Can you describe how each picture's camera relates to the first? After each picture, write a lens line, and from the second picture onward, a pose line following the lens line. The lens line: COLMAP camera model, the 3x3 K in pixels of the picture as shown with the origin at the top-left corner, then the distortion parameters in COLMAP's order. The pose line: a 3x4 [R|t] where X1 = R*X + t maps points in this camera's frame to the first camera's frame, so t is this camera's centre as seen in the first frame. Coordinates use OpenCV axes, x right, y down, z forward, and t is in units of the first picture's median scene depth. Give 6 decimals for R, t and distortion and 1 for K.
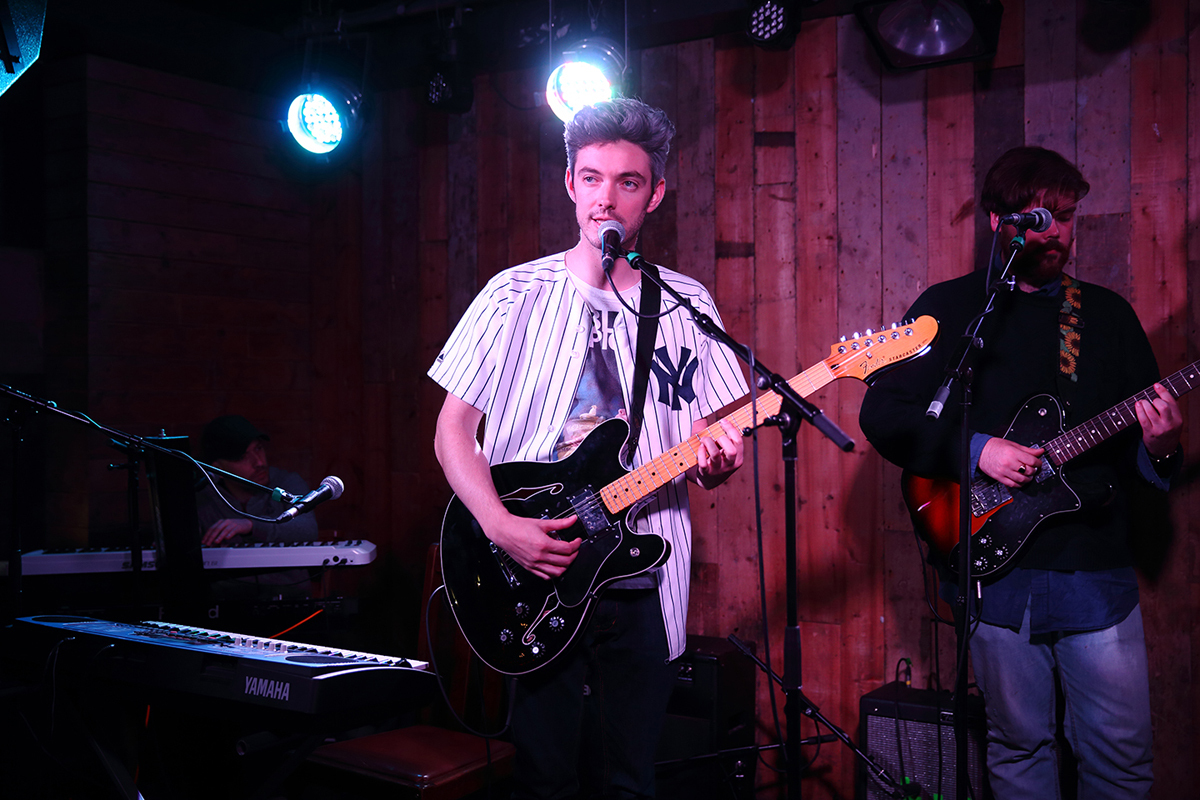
lens RADIAL K [[1431.2, 0, 591.7], [0, 1431.2, 394.3], [0, 0, 1]] dist [0.079405, 0.000000]
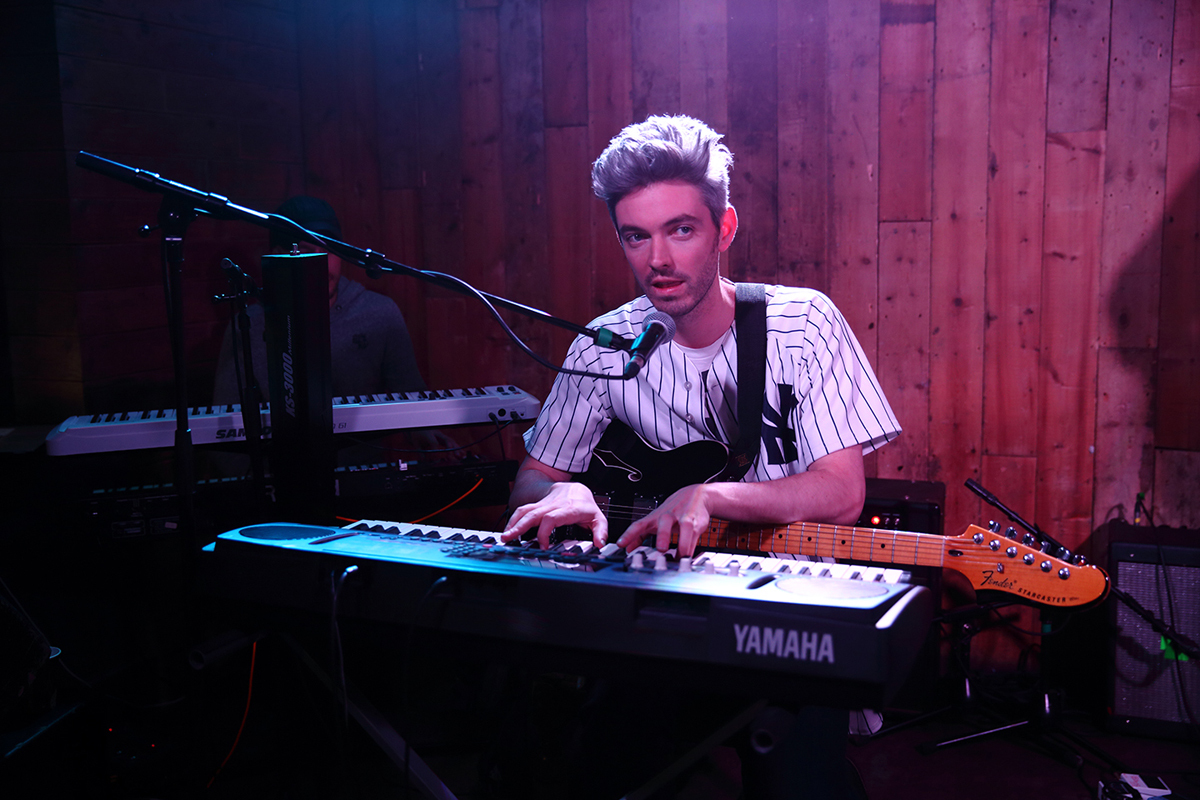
lens RADIAL K [[1309.1, 0, 593.8], [0, 1309.1, 390.1], [0, 0, 1]] dist [0.049359, 0.000000]
pose [[0.974955, -0.043999, 0.218006, -0.262262], [0.015602, 0.991351, 0.130303, 0.012275], [-0.221854, -0.123639, 0.967210, 0.297828]]
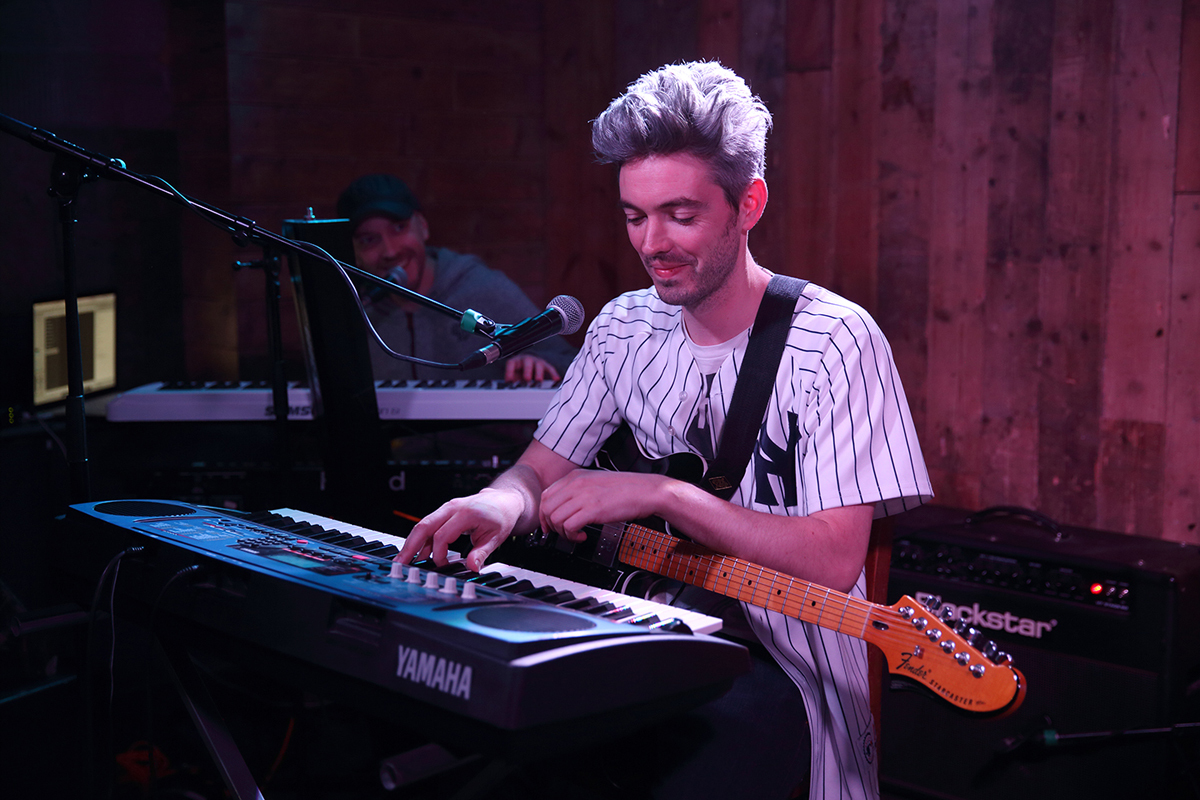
lens RADIAL K [[1648.2, 0, 608.3], [0, 1648.2, 394.1], [0, 0, 1]] dist [0.139403, 0.000000]
pose [[0.985744, 0.021442, -0.166877, -0.033643], [0.000295, 0.991624, 0.129155, 0.009469], [0.168249, -0.127363, 0.977482, 0.247464]]
